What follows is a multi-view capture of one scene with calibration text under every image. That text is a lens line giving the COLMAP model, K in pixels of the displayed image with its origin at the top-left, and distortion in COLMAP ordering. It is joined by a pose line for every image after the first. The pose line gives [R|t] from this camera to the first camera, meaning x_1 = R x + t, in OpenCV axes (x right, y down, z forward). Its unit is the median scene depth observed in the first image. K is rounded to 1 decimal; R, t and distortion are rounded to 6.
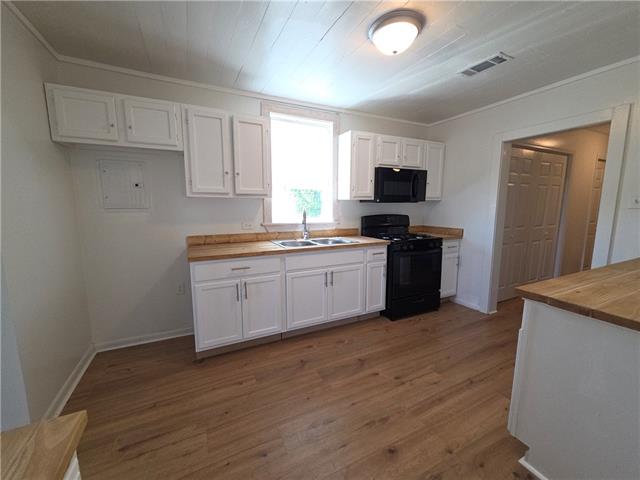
lens RADIAL K [[260.0, 0, 318.0], [0, 260.0, 237.8], [0, 0, 1]] dist [-0.000139, -0.000009]
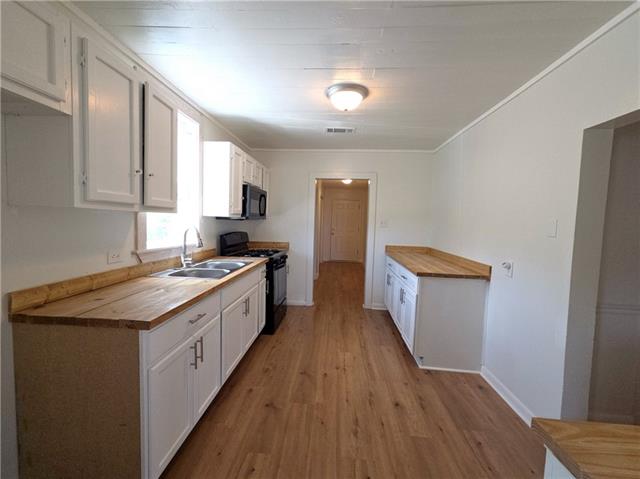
lens RADIAL K [[272.8, 0, 318.4], [0, 272.8, 237.9], [0, 0, 1]] dist [0.002622, 0.000730]
pose [[0.507614, -0.040338, 0.860640, -0.642888], [0.083846, 0.996475, -0.002749, -0.055074], [-0.857495, 0.073557, 0.509207, 0.307906]]
